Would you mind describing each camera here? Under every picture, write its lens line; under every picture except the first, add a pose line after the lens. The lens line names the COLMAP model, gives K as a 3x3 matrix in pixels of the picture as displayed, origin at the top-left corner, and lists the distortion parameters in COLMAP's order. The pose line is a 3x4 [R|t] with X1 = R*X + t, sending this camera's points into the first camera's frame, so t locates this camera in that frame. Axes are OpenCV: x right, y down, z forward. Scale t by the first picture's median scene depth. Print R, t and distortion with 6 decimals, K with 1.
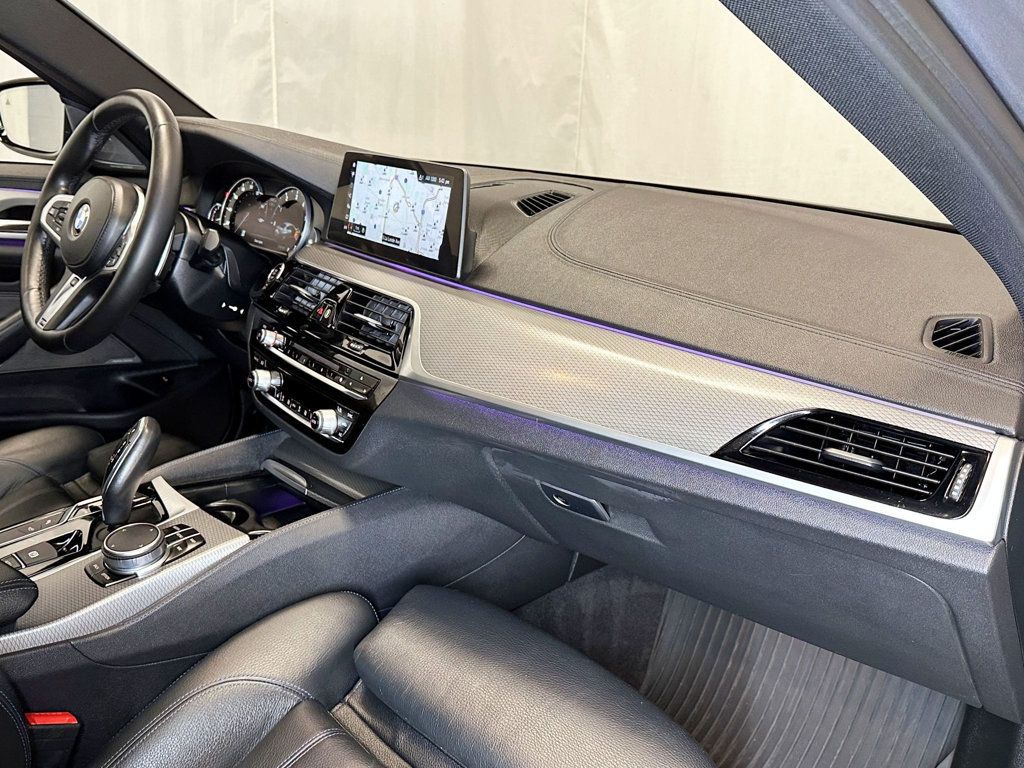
lens RADIAL K [[939.2, 0, 511.6], [0, 939.2, 384.0], [0, 0, 1]] dist [0.066249, 0.000000]
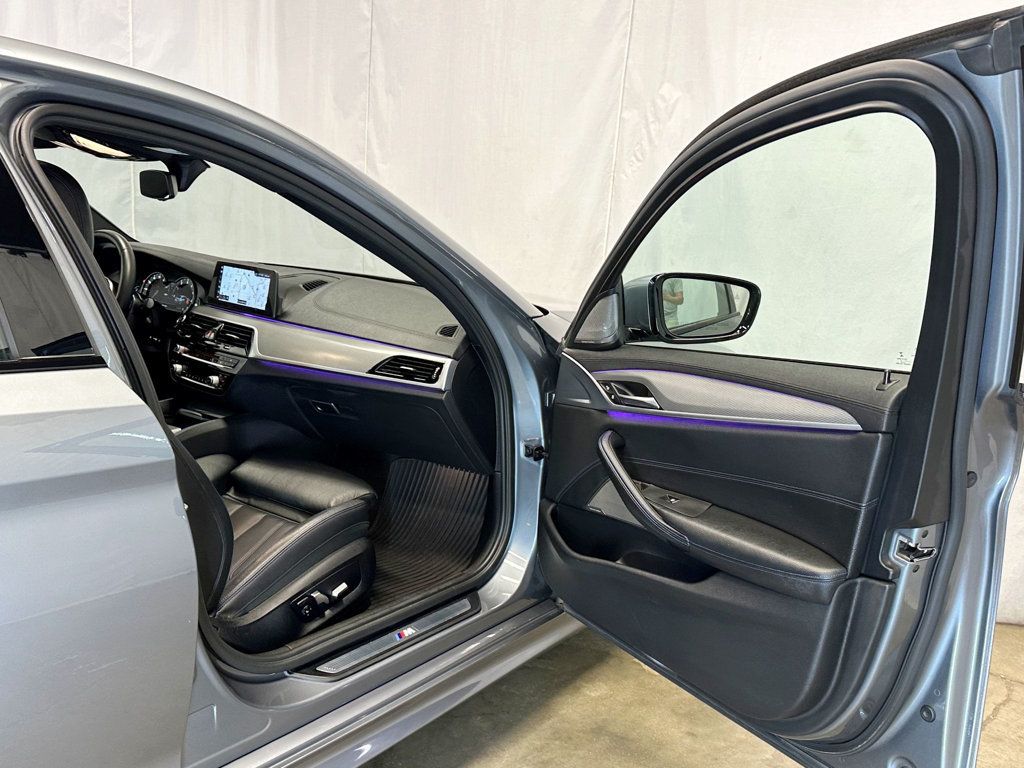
lens RADIAL K [[939.2, 0, 520.1], [0, 939.2, 382.5], [0, 0, 1]] dist [0.066249, 0.000000]
pose [[0.982078, -0.021058, 0.187293, 0.086051], [0.037071, 0.995909, -0.082411, 0.226244], [-0.184791, 0.087877, 0.978841, -1.188111]]
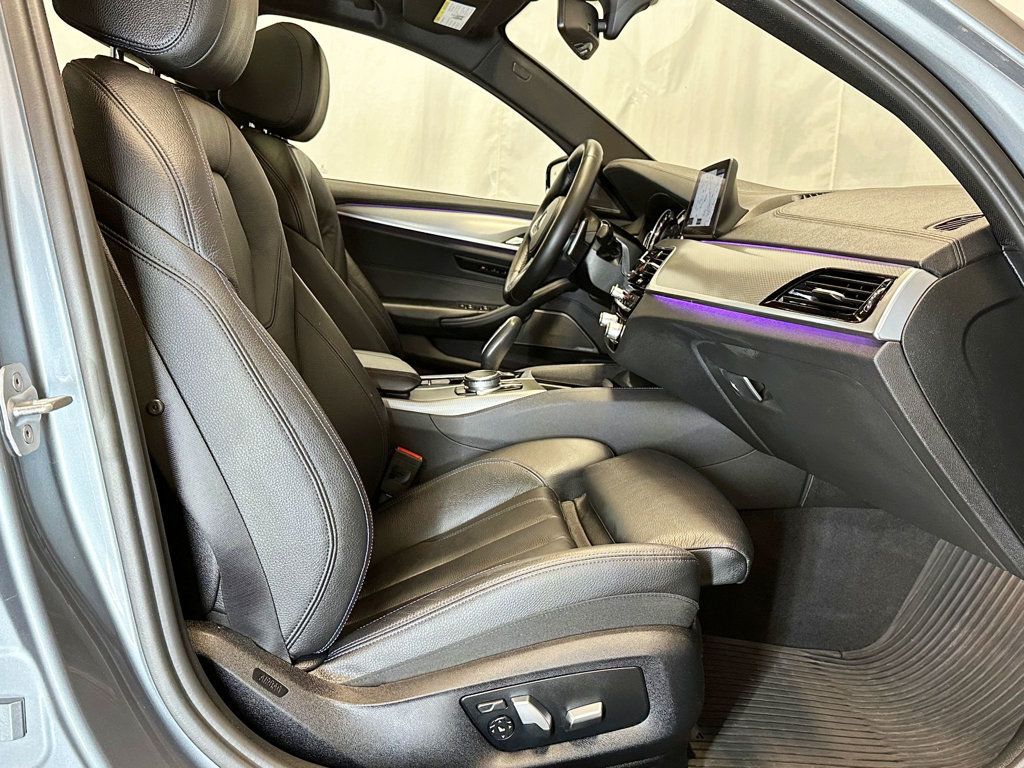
lens RADIAL K [[939.2, 0, 508.2], [0, 939.2, 390.4], [0, 0, 1]] dist [0.066249, 0.000000]
pose [[0.782994, 0.103799, -0.613307, 0.504258], [-0.197081, 0.976579, -0.086327, 0.251565], [0.589982, 0.188464, 0.785113, -0.192724]]
